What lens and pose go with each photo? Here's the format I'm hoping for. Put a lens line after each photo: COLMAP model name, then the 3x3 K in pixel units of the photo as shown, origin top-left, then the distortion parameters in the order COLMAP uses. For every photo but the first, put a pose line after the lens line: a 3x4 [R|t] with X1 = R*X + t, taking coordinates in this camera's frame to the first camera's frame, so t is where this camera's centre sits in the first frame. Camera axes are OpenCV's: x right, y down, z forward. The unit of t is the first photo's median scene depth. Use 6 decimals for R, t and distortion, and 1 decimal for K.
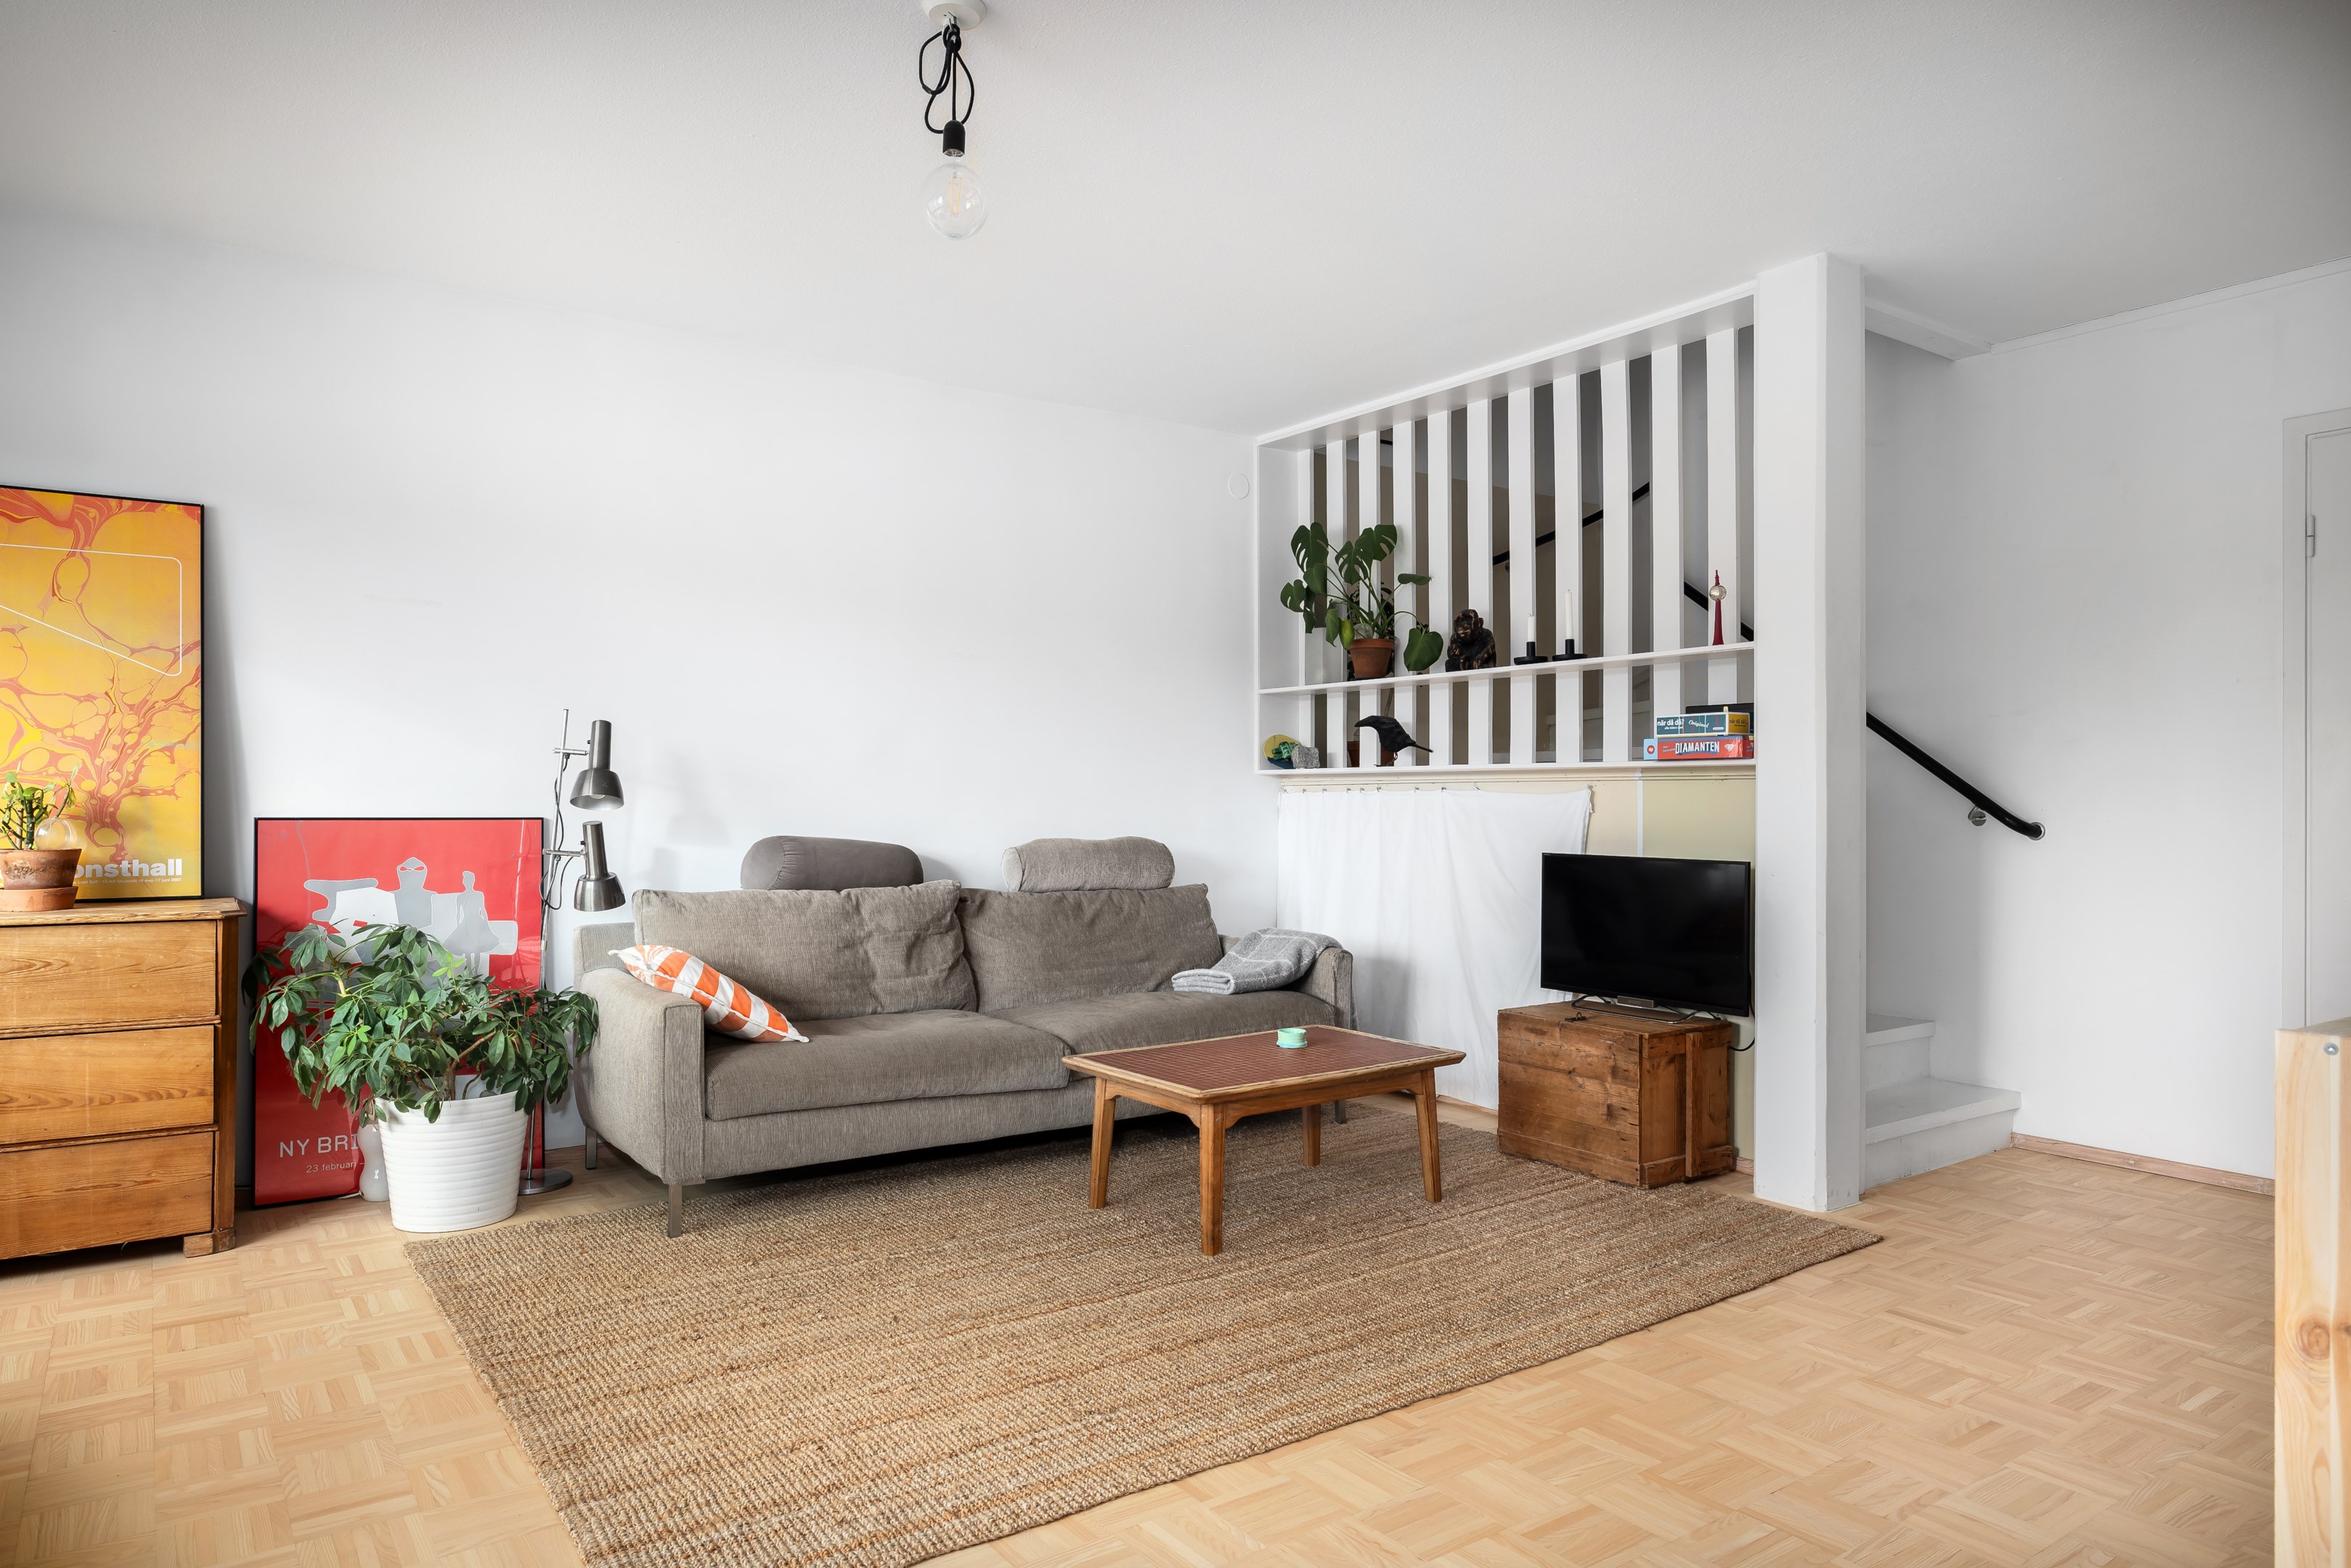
lens RADIAL K [[1436.5, 0, 1178.8], [0, 1436.5, 797.4], [0, 0, 1]] dist [-0.004933, 0.001243]
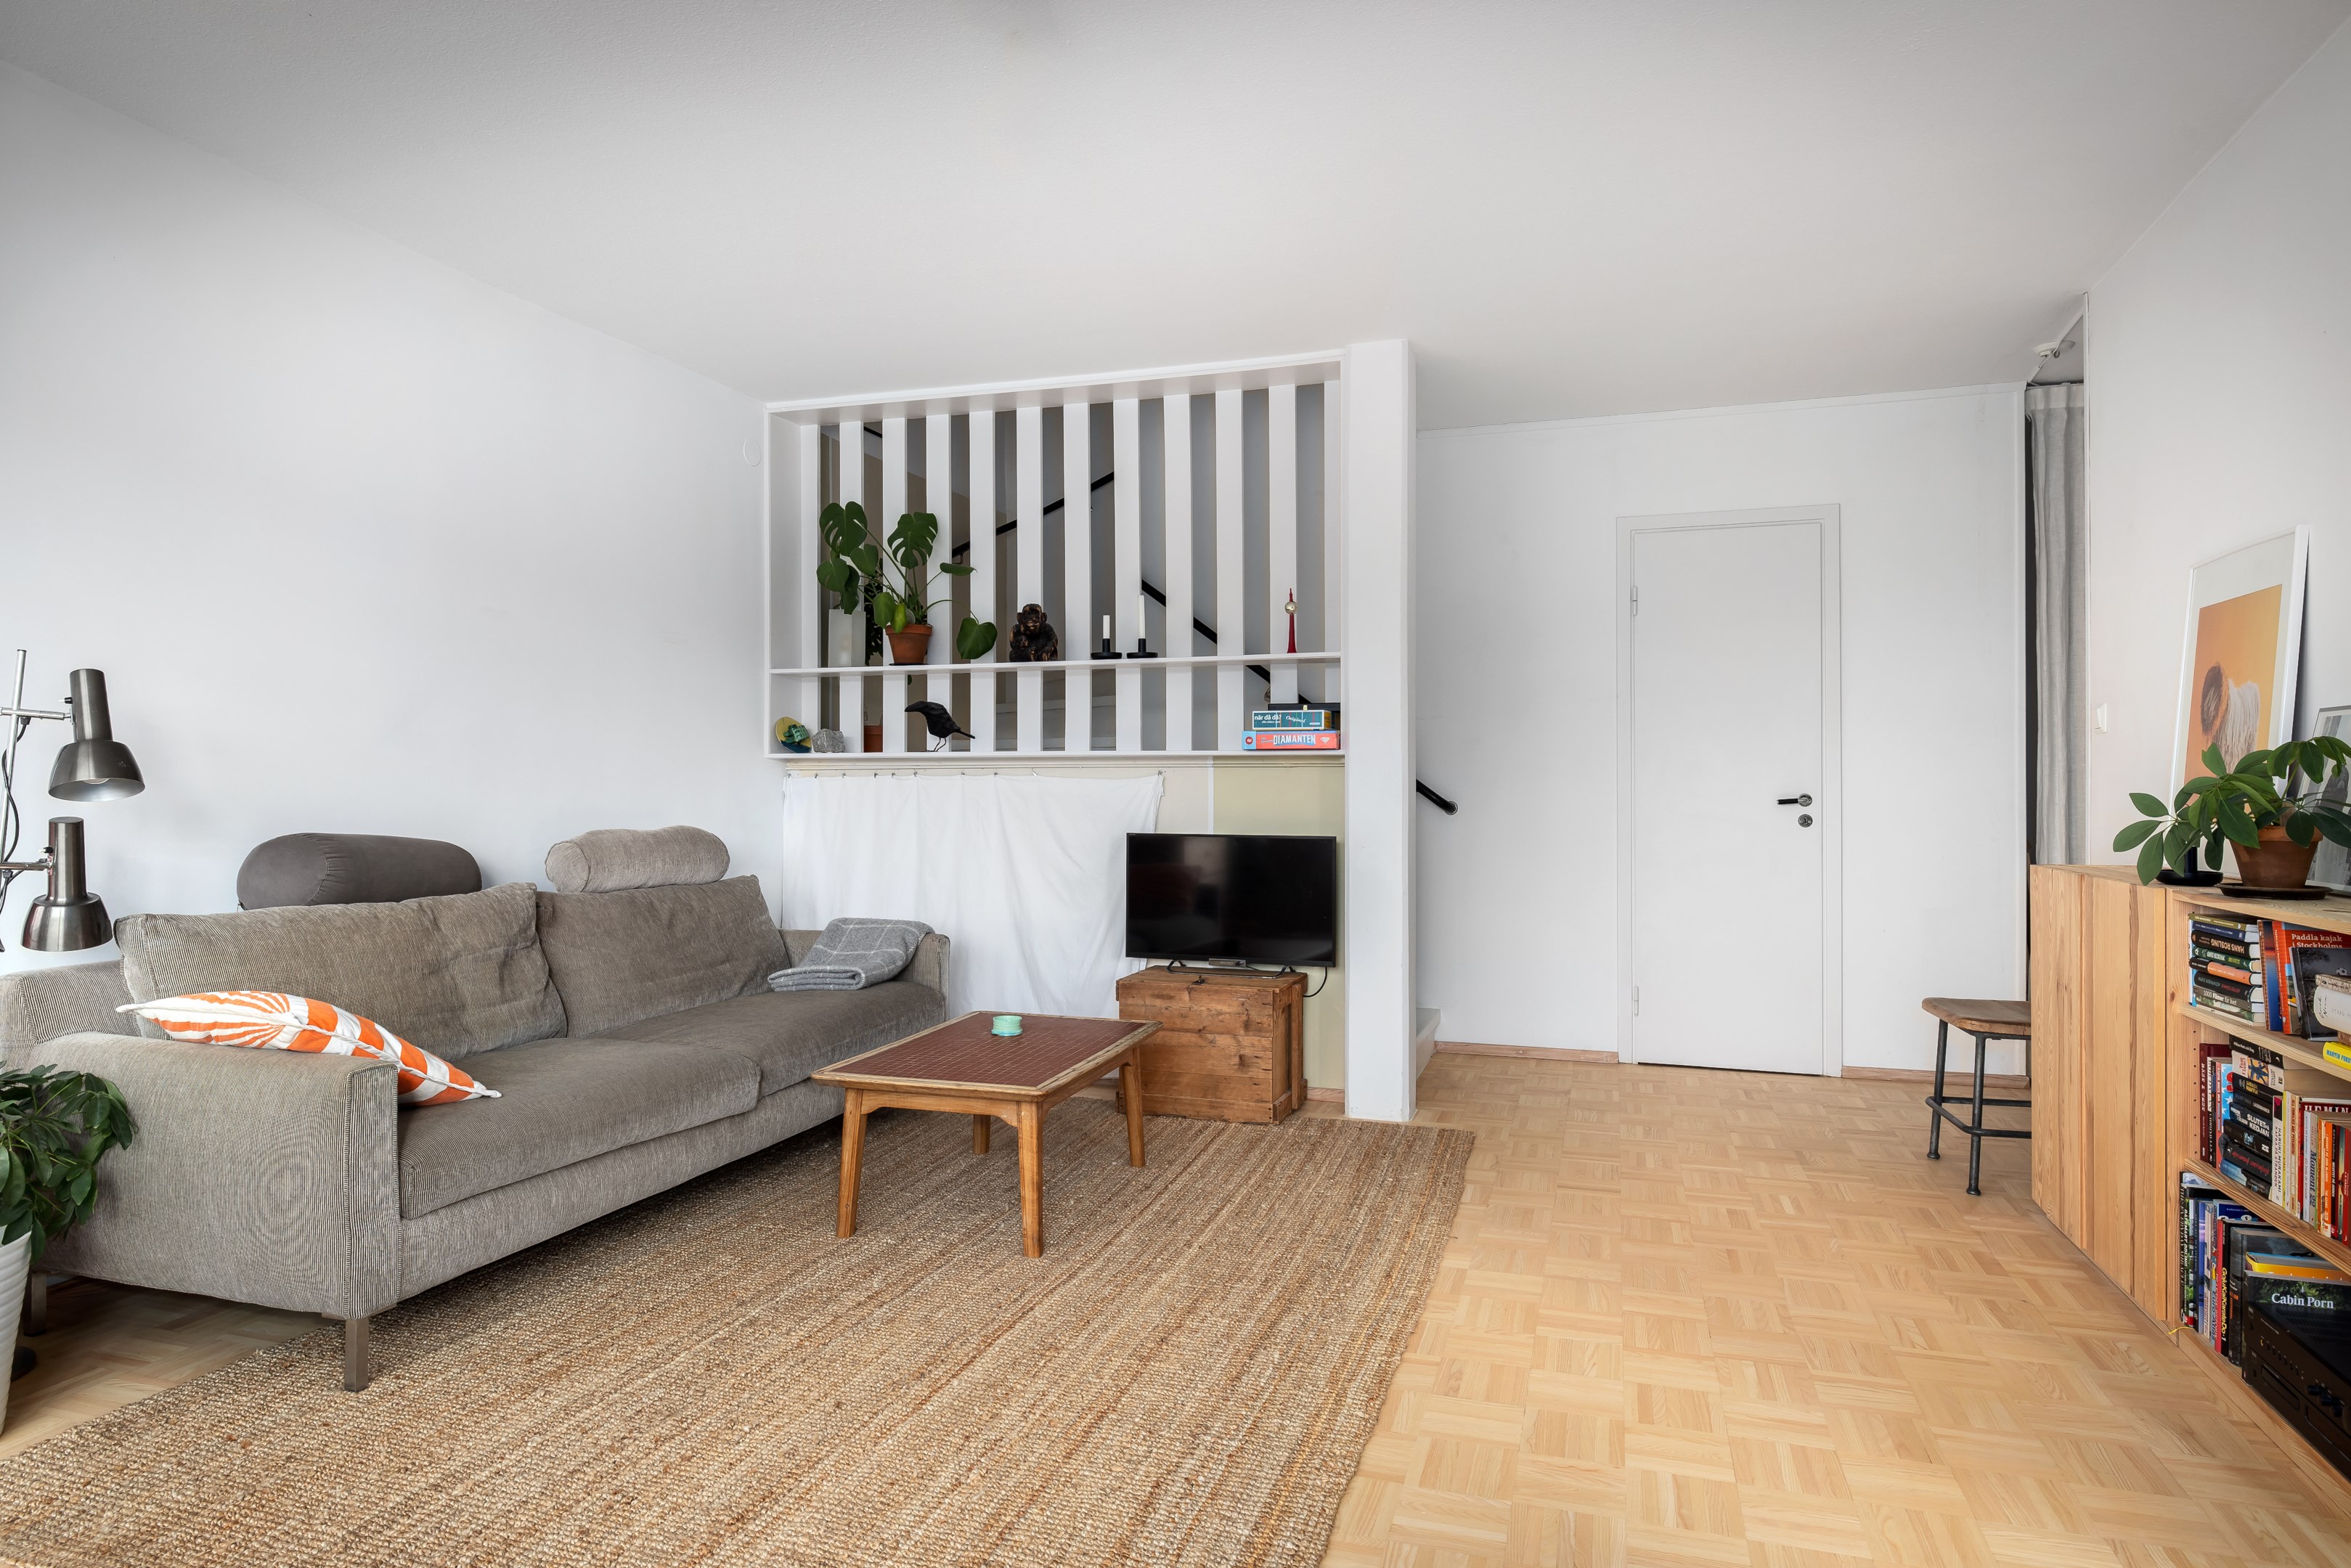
lens RADIAL K [[1337.2, 0, 1165.2], [0, 1337.2, 779.4], [0, 0, 1]] dist [0.004806, -0.004588]
pose [[0.807431, 0.001235, 0.589961, -0.395538], [0.000661, 0.999995, -0.002997, 0.000975], [-0.589962, 0.002810, 0.807426, 0.201630]]
